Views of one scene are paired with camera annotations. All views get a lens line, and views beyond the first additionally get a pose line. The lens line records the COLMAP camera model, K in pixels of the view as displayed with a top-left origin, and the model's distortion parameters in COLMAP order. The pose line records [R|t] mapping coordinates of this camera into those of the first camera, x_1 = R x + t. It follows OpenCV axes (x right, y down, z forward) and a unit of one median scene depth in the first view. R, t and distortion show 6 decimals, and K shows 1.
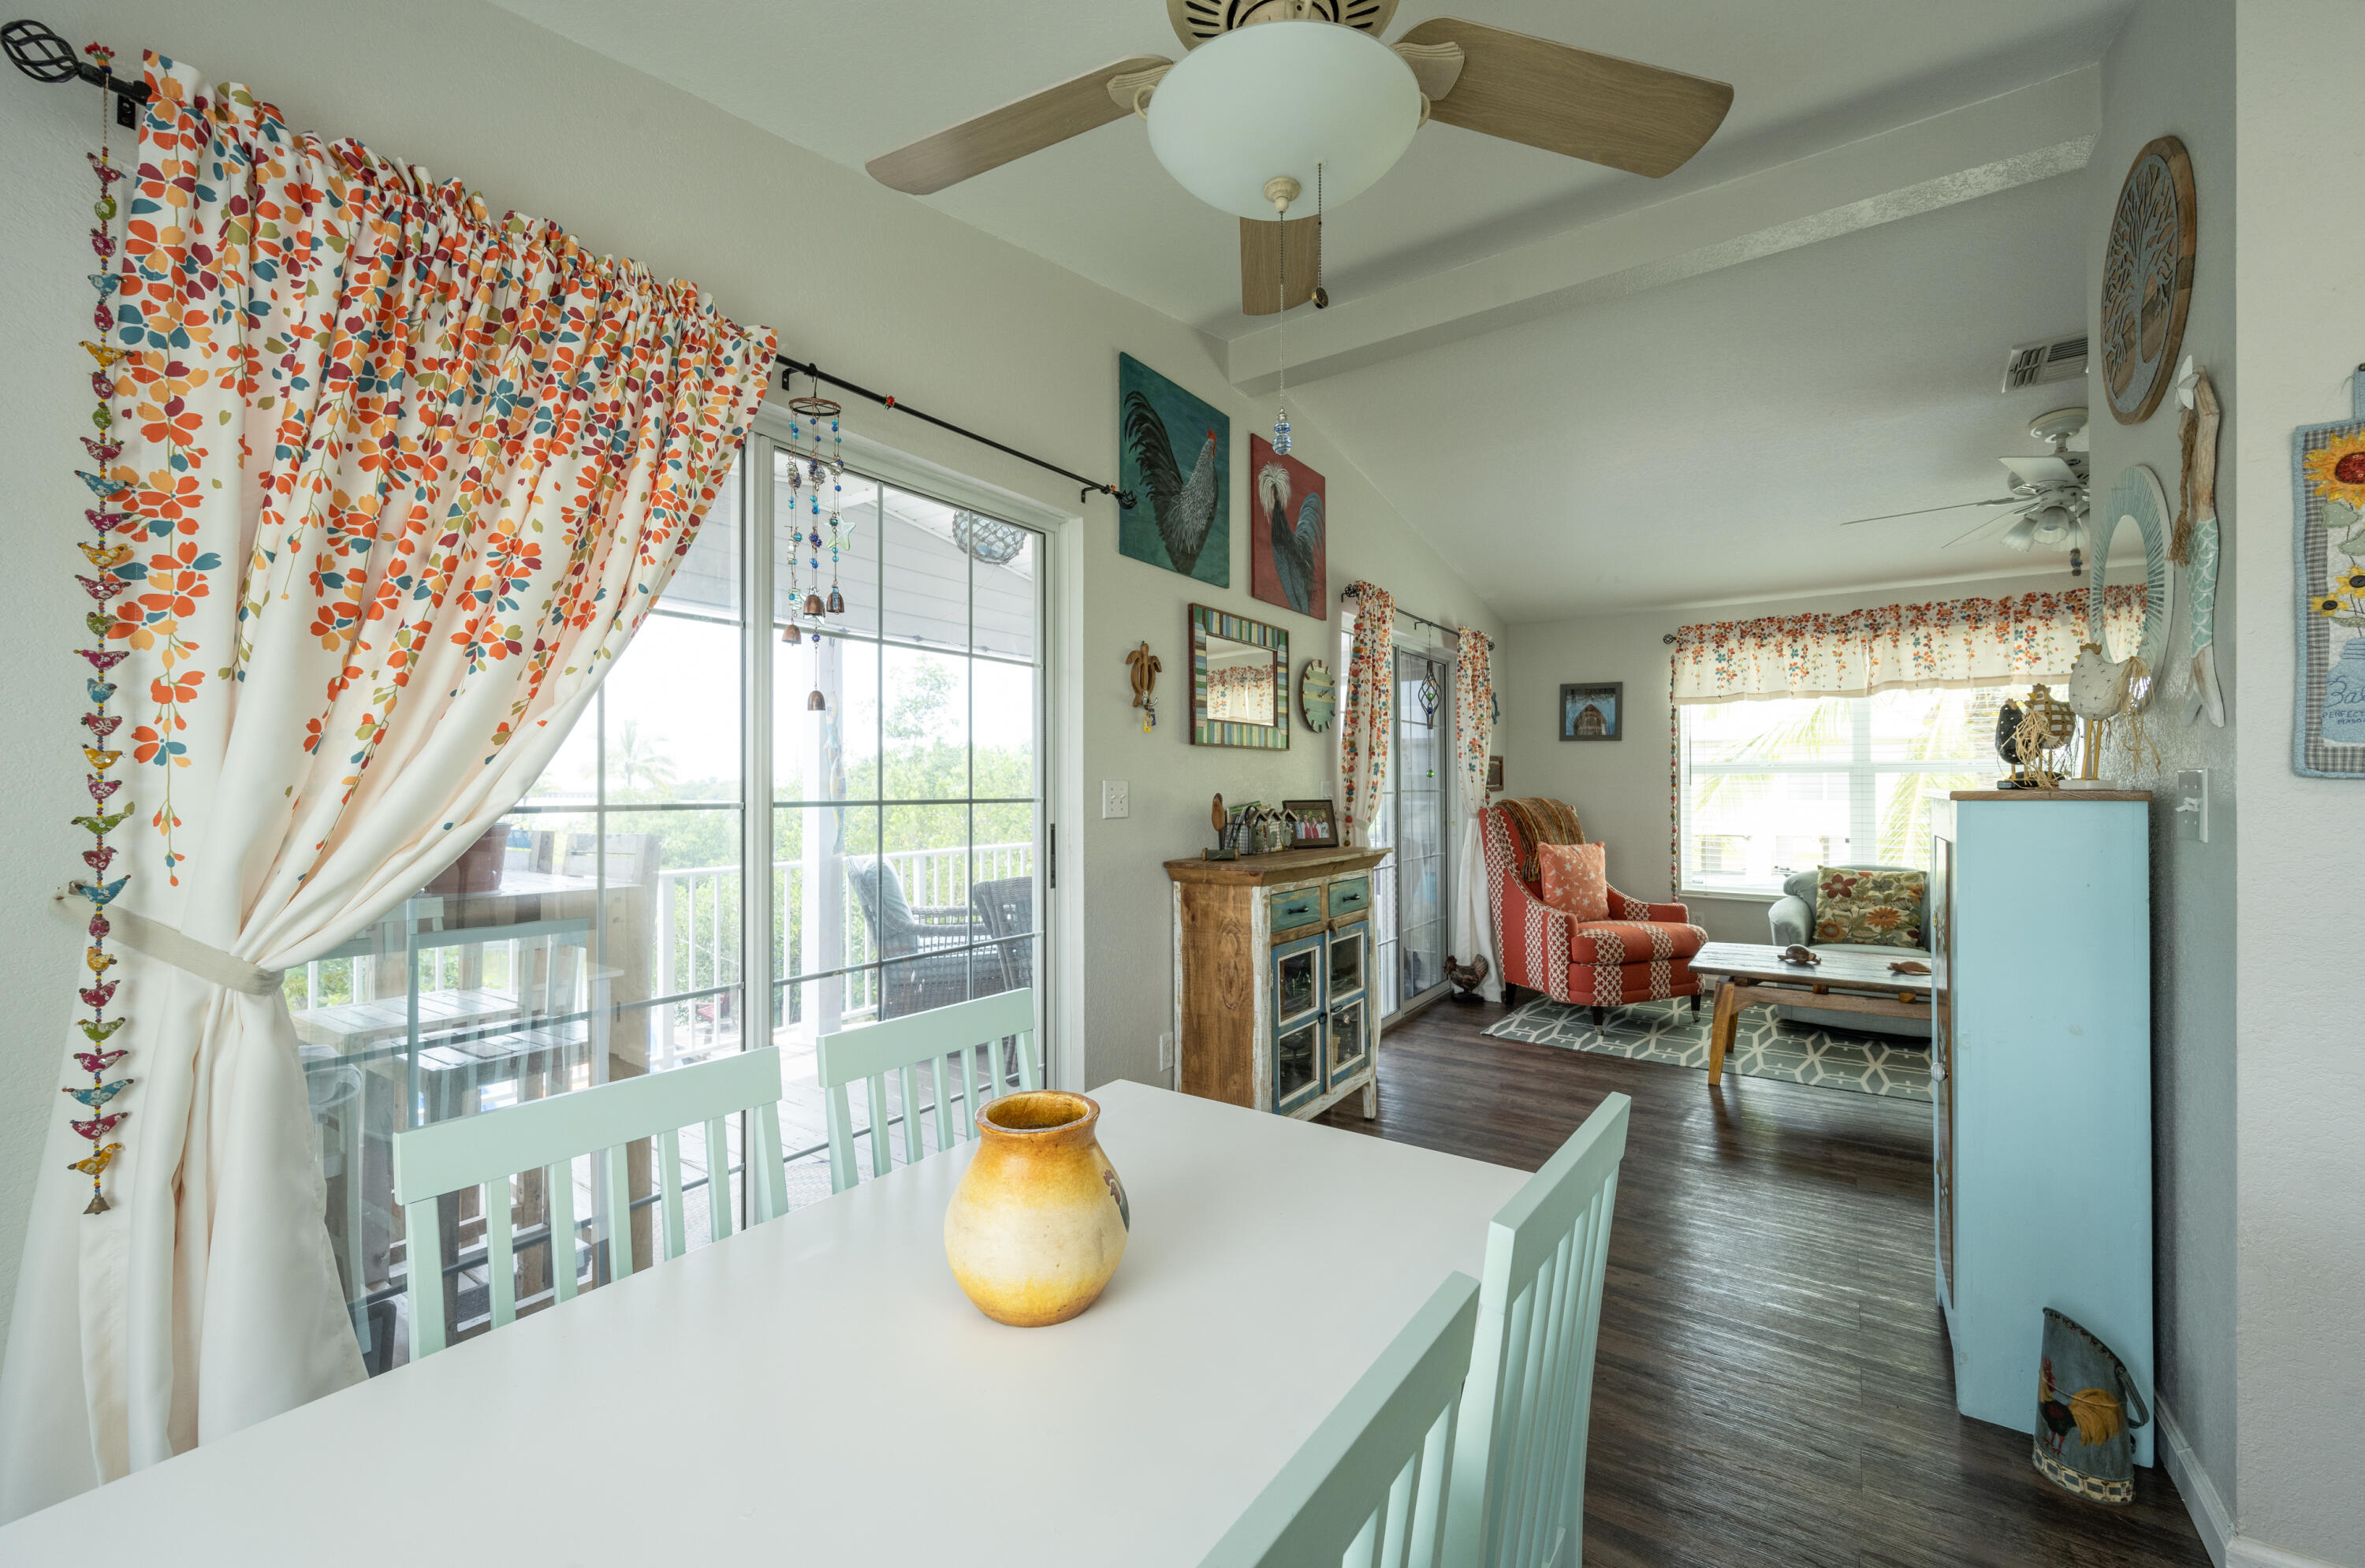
lens RADIAL K [[928.5, 0, 1181.0], [0, 928.5, 780.9], [0, 0, 1]] dist [-0.007458, 0.001003]
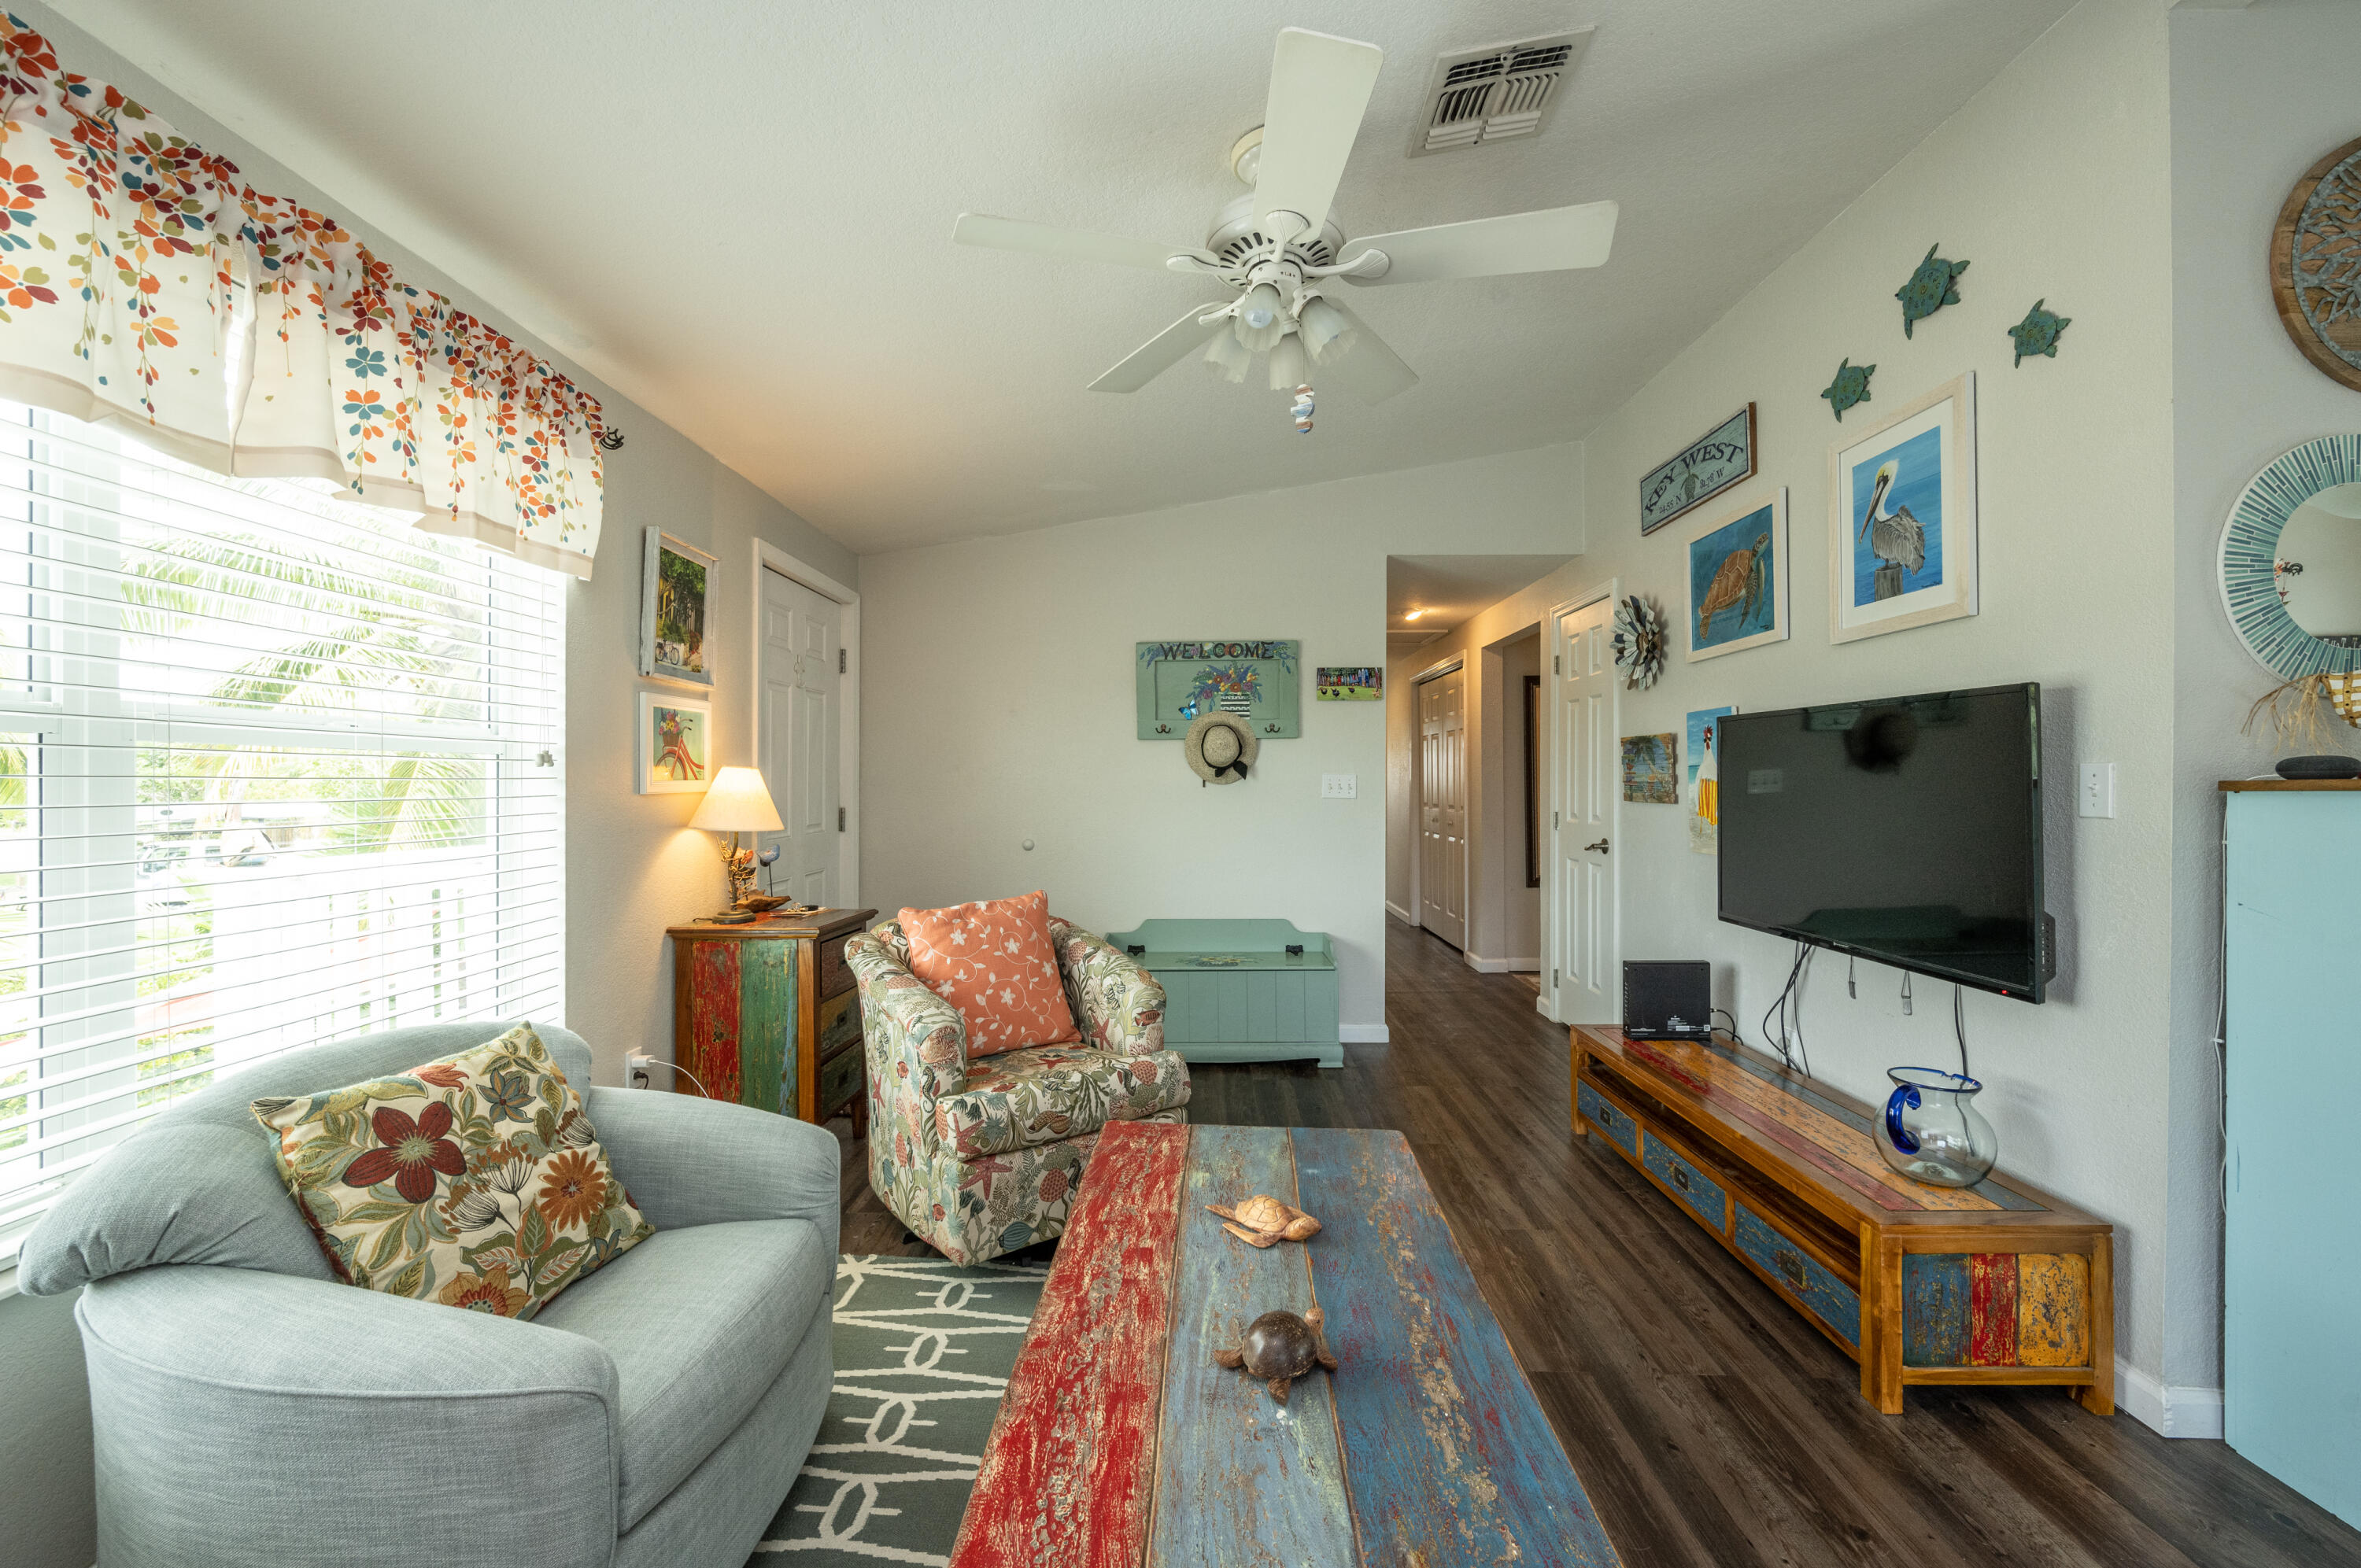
lens RADIAL K [[926.8, 0, 1183.1], [0, 926.8, 778.1], [0, 0, 1]] dist [-0.007458, 0.001003]
pose [[-0.558357, 0.007831, 0.829564, 0.354573], [0.000235, 0.999957, -0.009281, 0.006659], [-0.829601, -0.004987, -0.558335, 0.960040]]
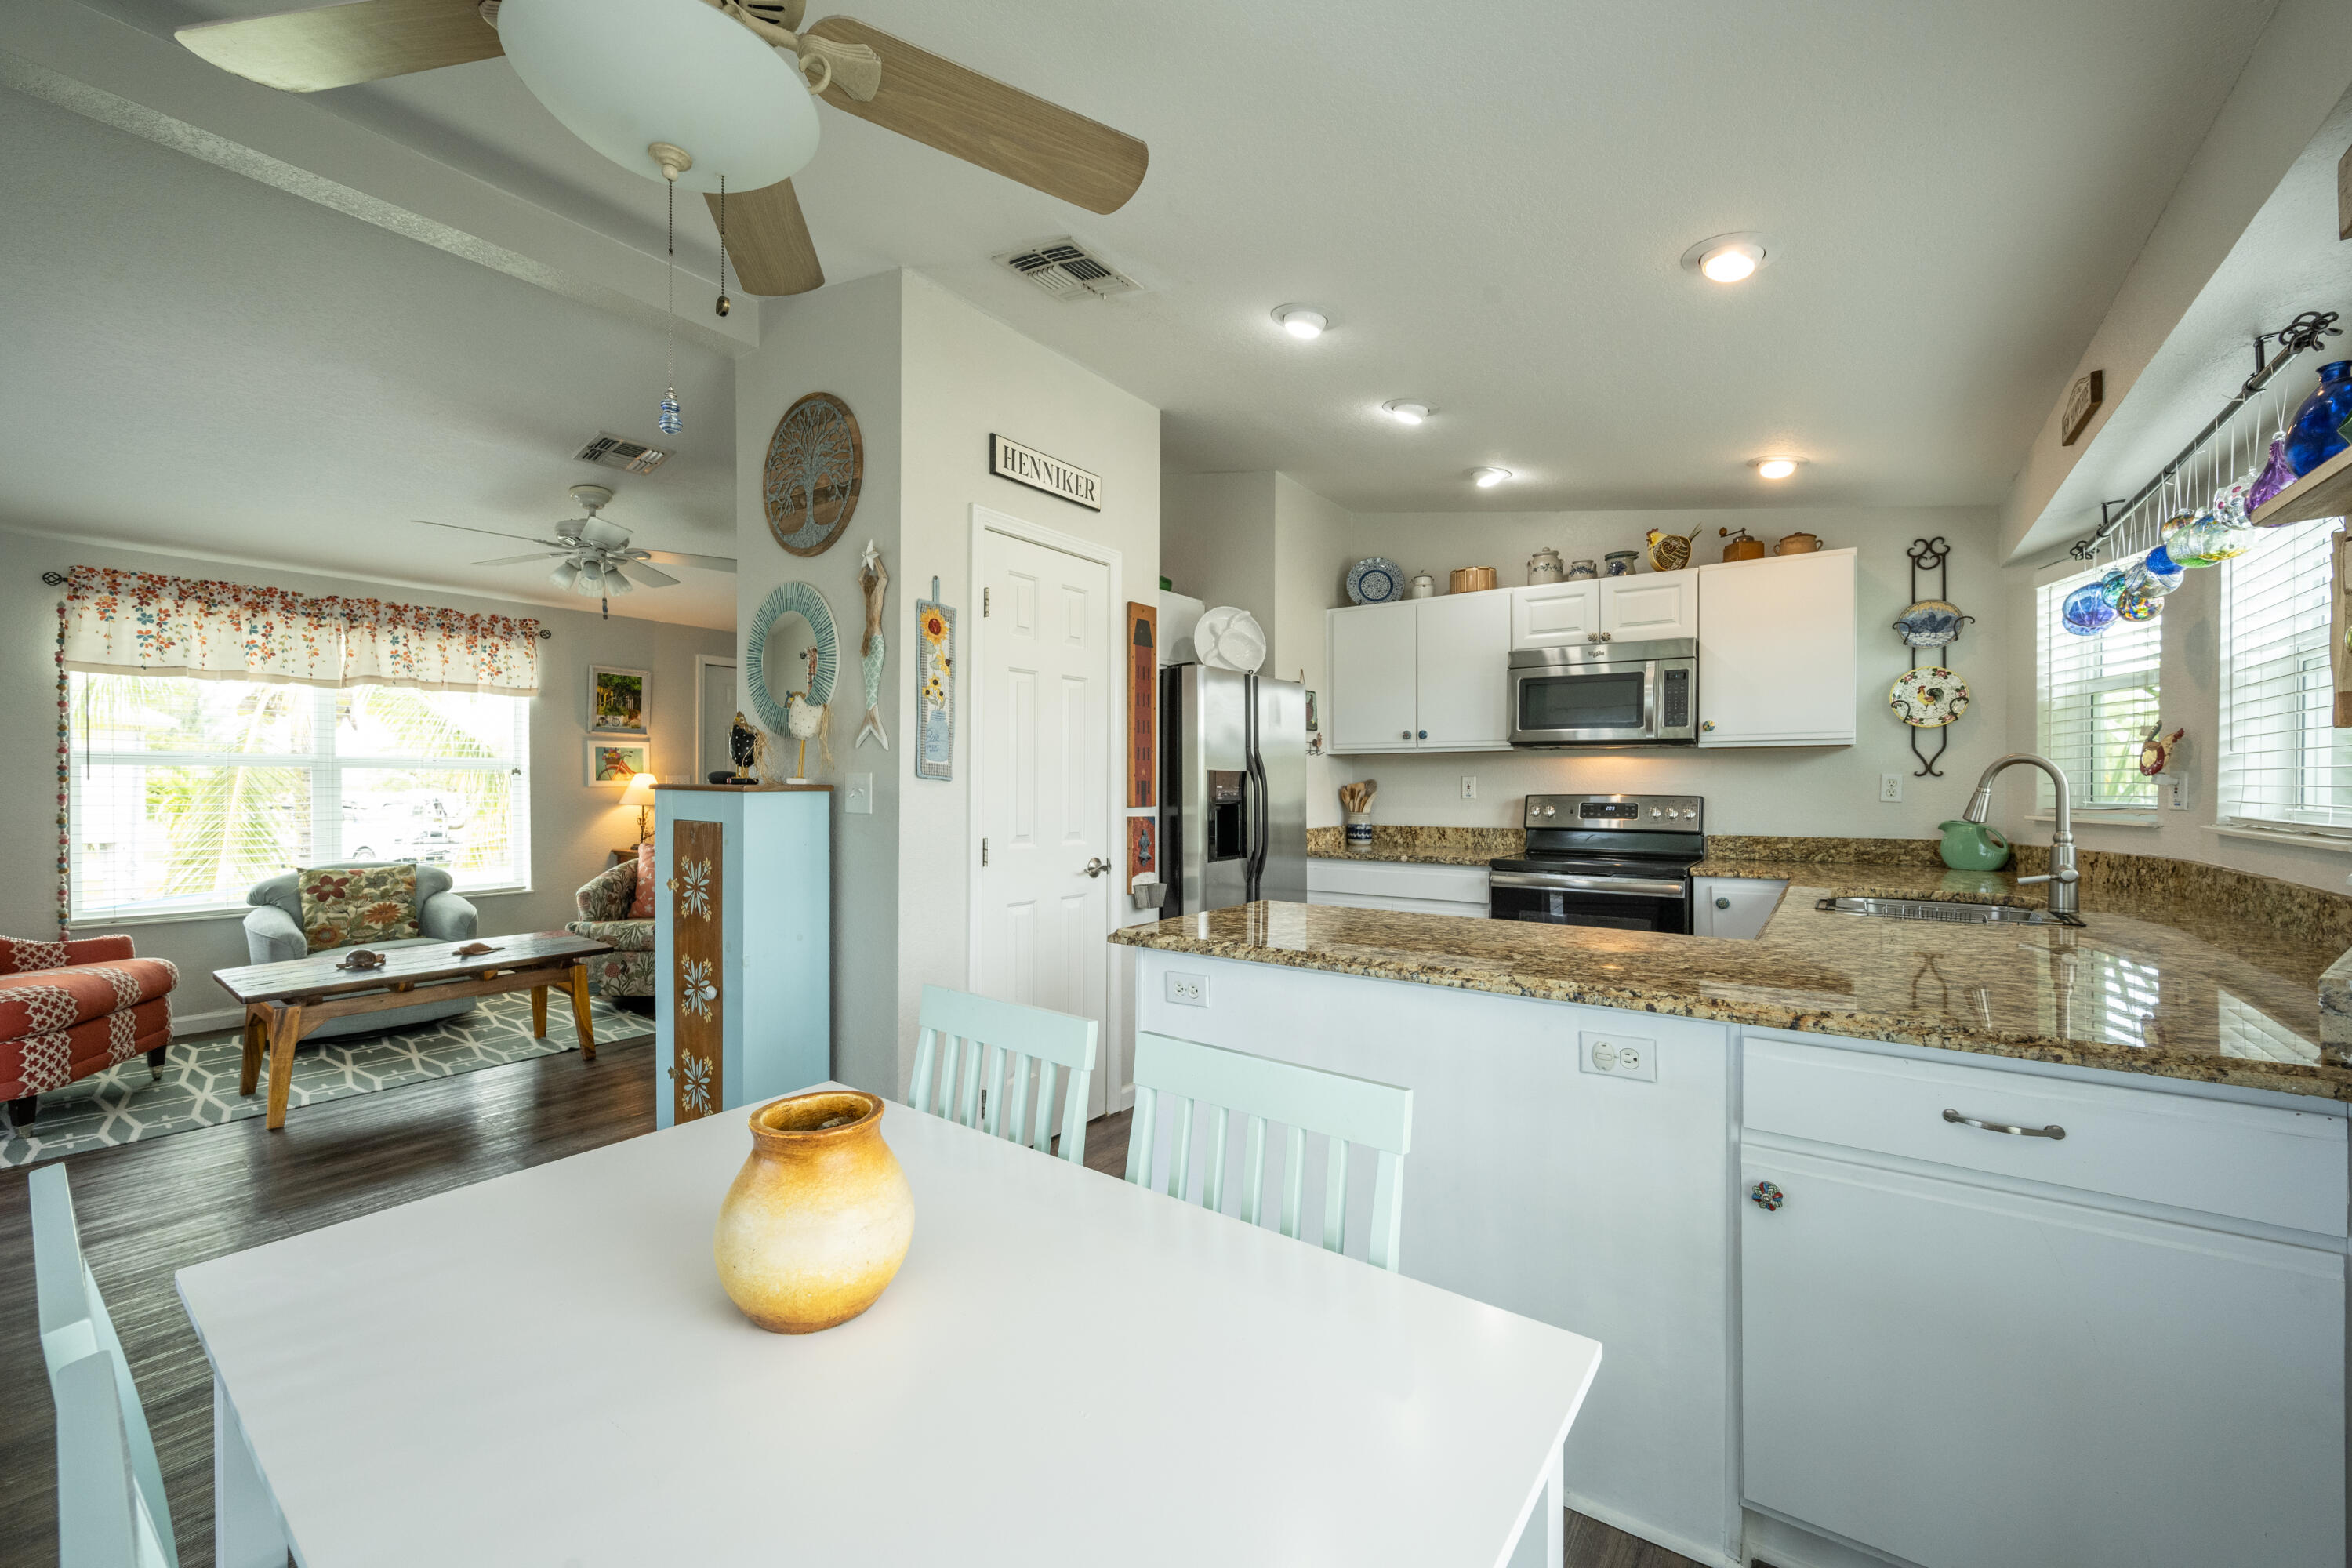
lens RADIAL K [[926.4, 0, 1182.6], [0, 926.4, 787.2], [0, 0, 1]] dist [-0.005942, 0.001008]
pose [[0.016247, -0.002966, 0.999864, -0.212841], [-0.008420, 0.999960, 0.003103, 0.001134], [-0.999833, -0.008469, 0.016221, 0.116050]]
